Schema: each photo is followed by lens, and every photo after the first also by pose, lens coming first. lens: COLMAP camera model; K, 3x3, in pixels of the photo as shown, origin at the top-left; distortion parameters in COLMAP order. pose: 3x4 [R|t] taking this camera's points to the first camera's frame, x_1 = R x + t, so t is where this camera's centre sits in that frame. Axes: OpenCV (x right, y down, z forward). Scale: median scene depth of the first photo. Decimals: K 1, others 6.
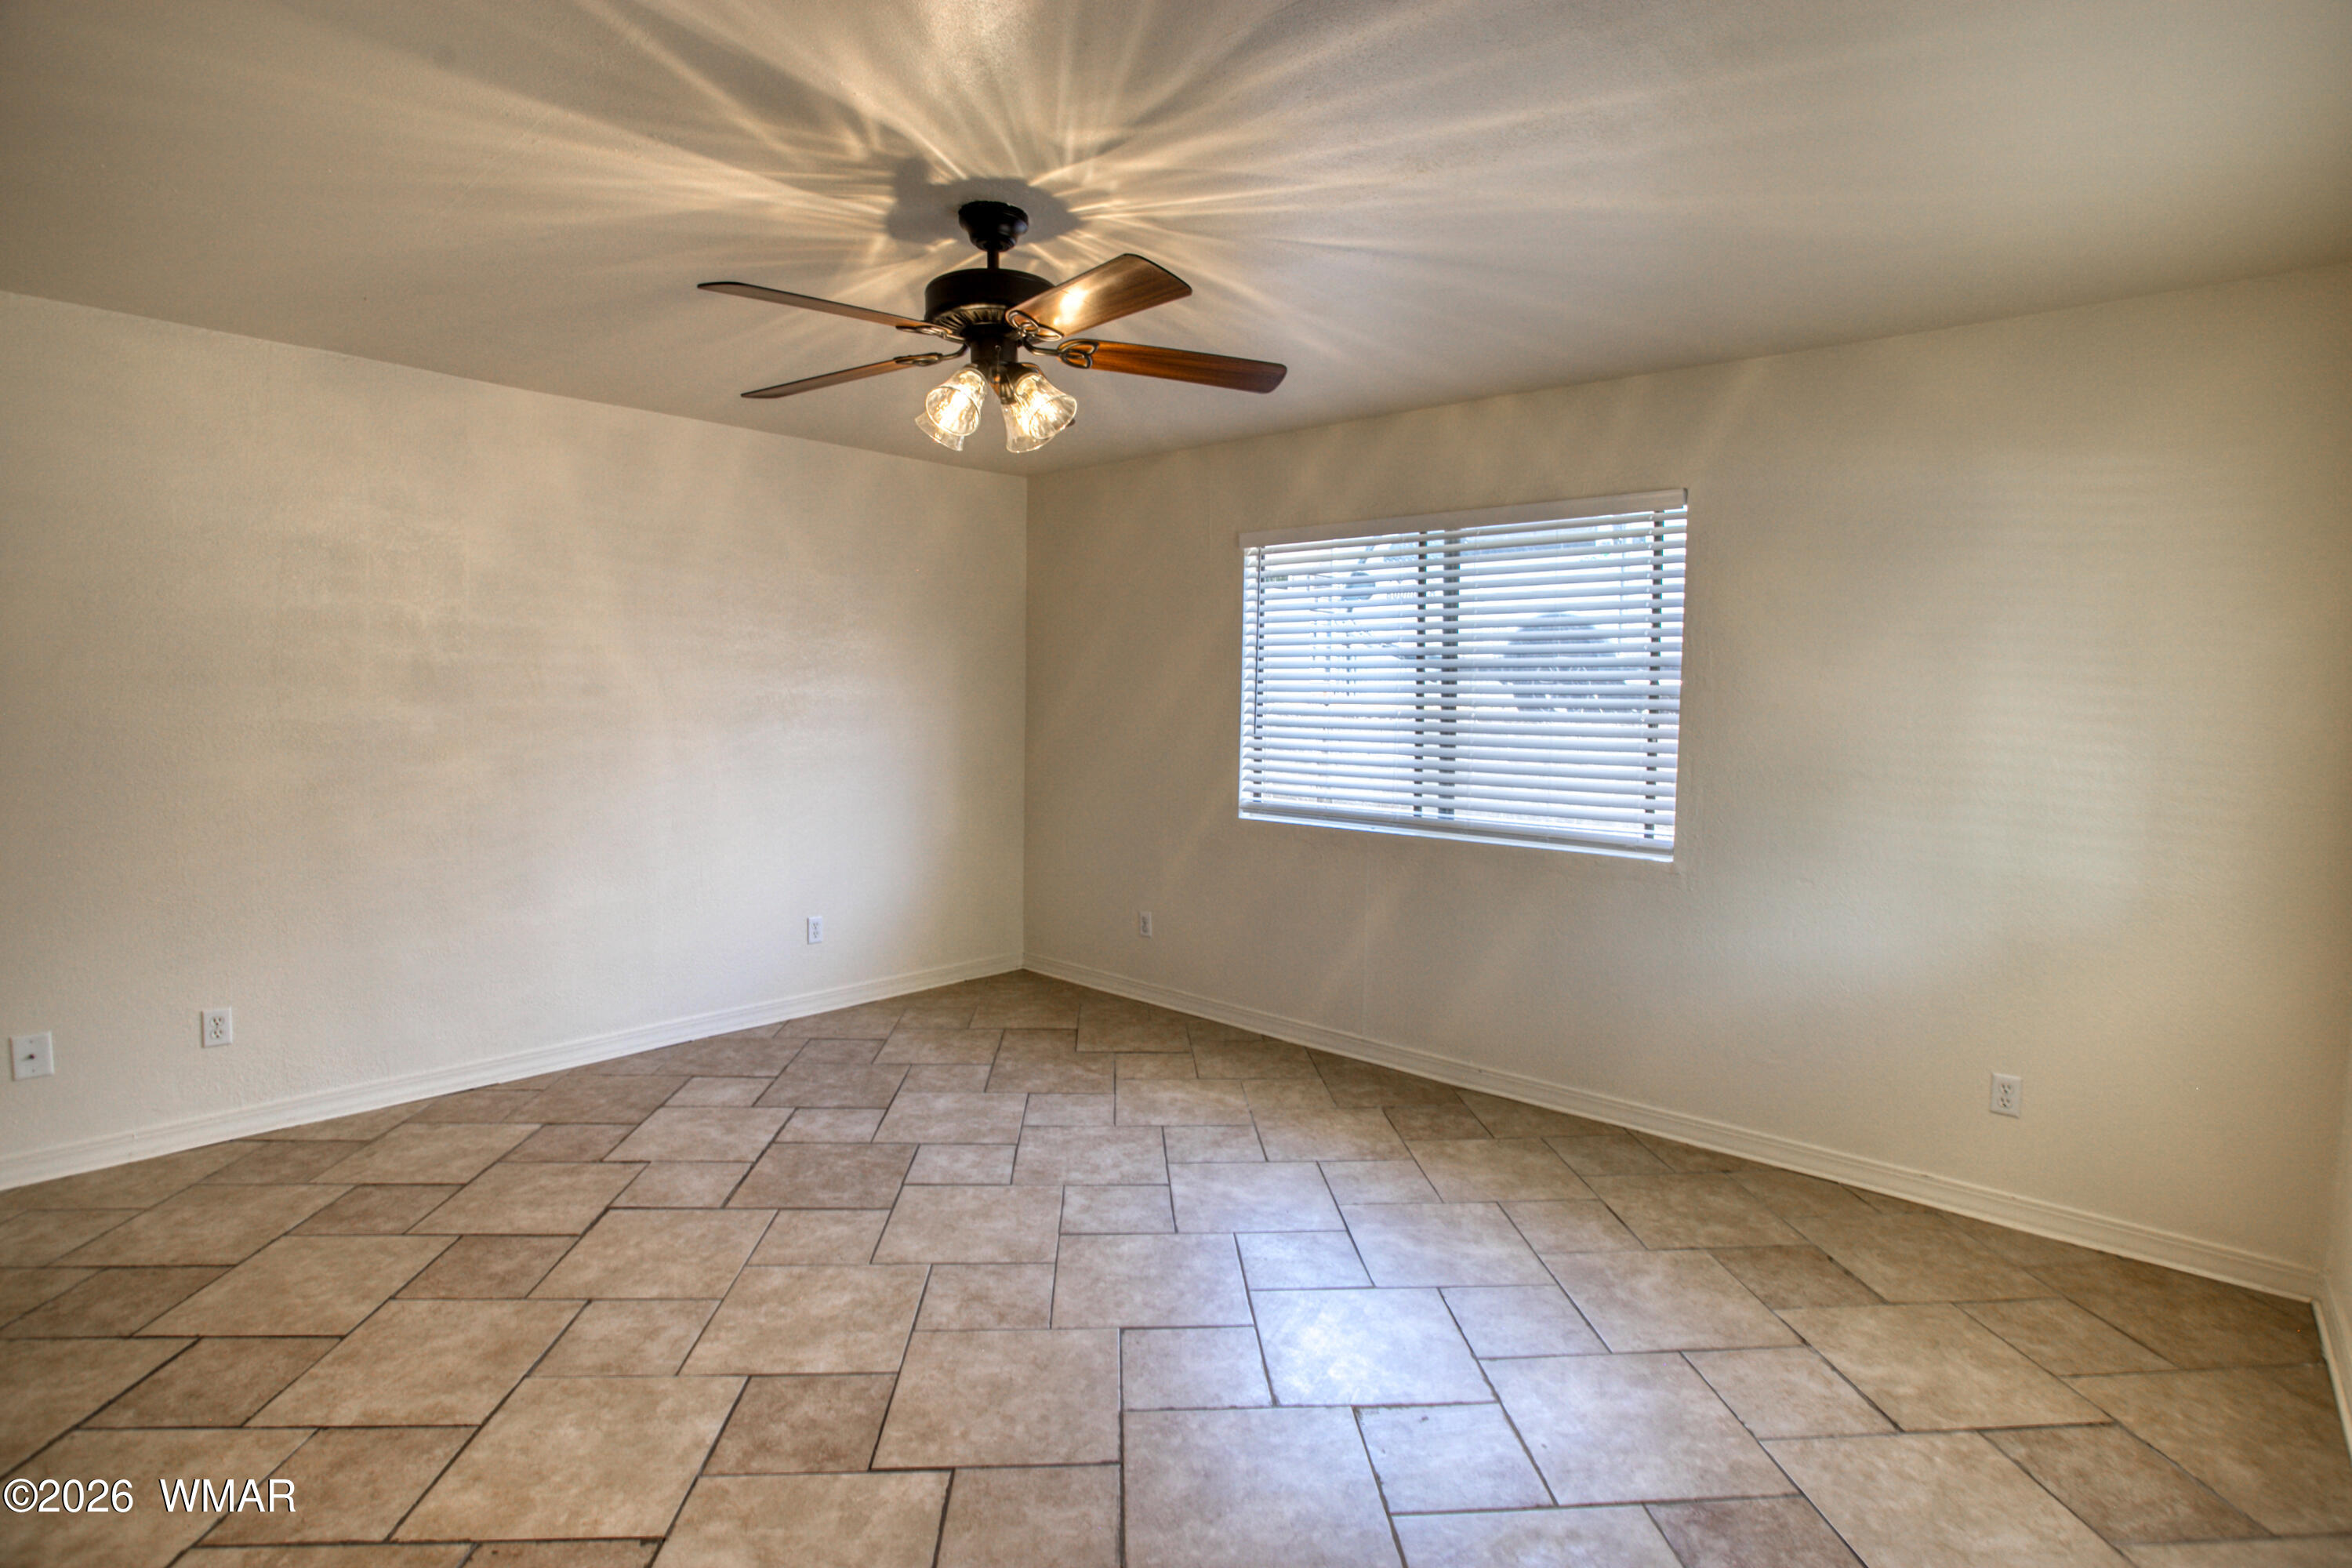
lens RADIAL K [[1183.7, 0, 1181.9], [0, 1183.7, 782.2], [0, 0, 1]] dist [-0.052688, 0.018044]
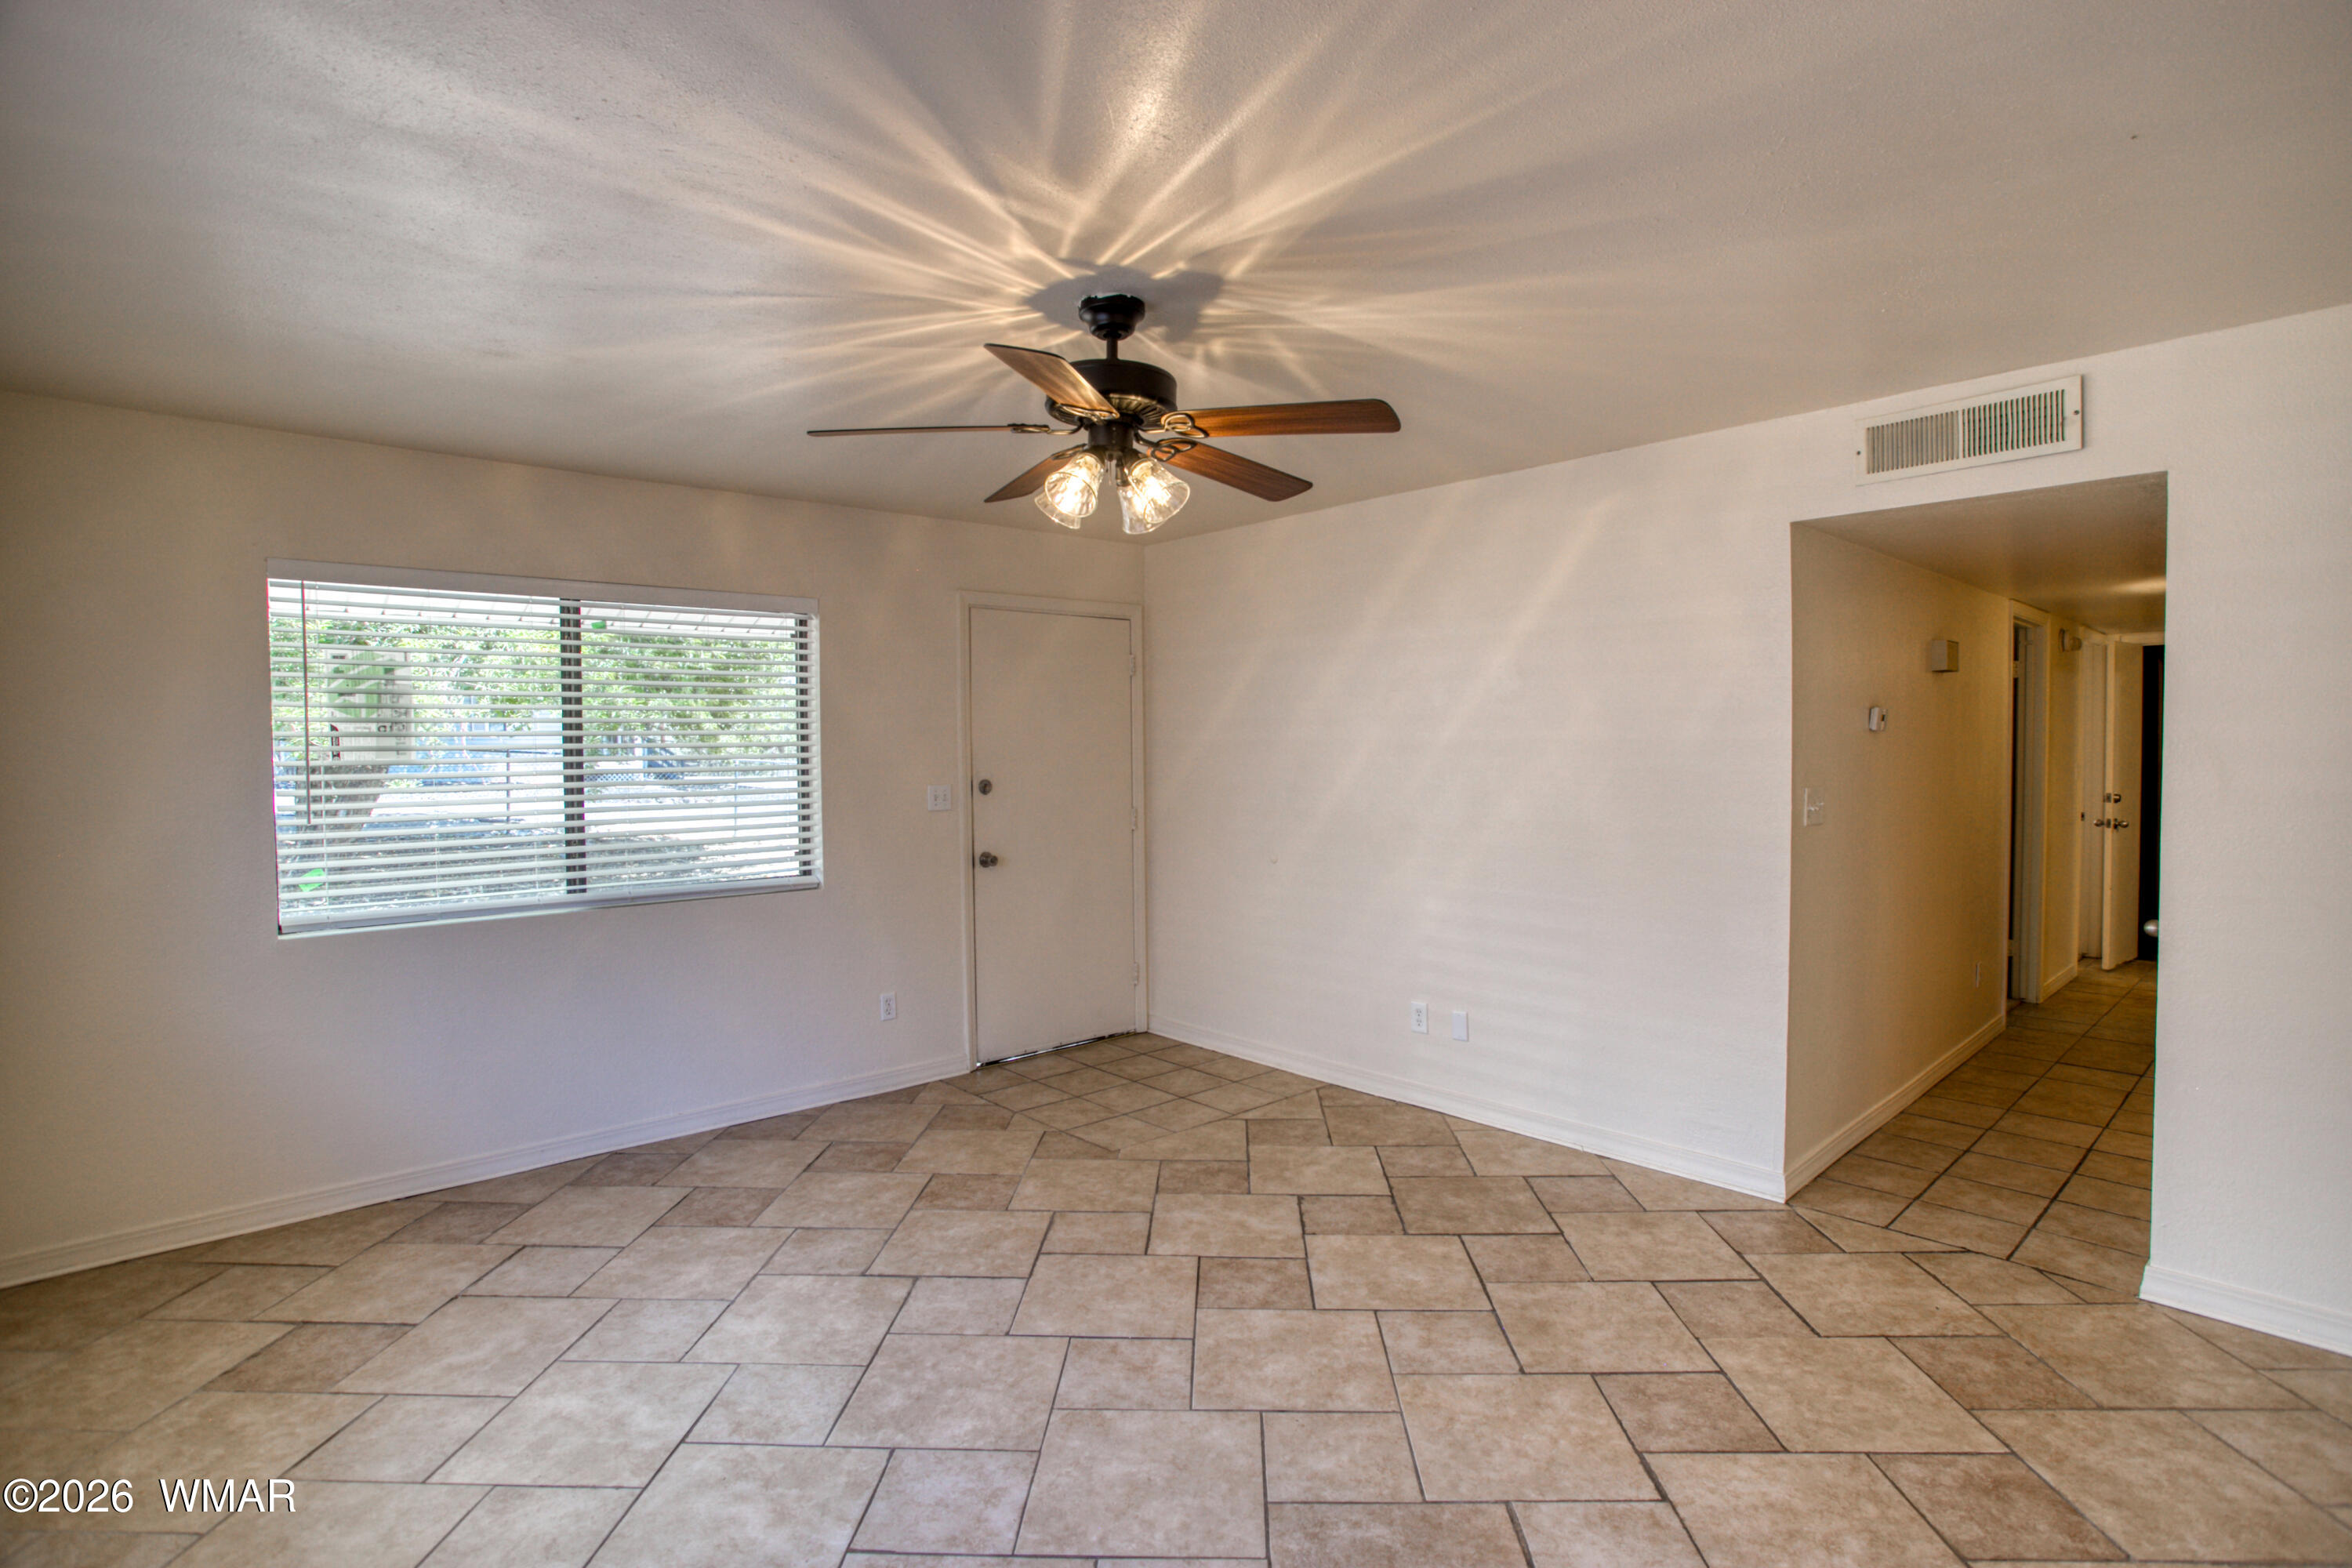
lens RADIAL K [[1183.7, 0, 1173.1], [0, 1183.7, 779.9], [0, 0, 1]] dist [-0.052688, 0.018044]
pose [[-0.994343, -0.008158, 0.105903, -0.324852], [0.003388, 0.994103, 0.108388, -0.177231], [-0.106162, 0.108134, -0.988452, 2.046735]]
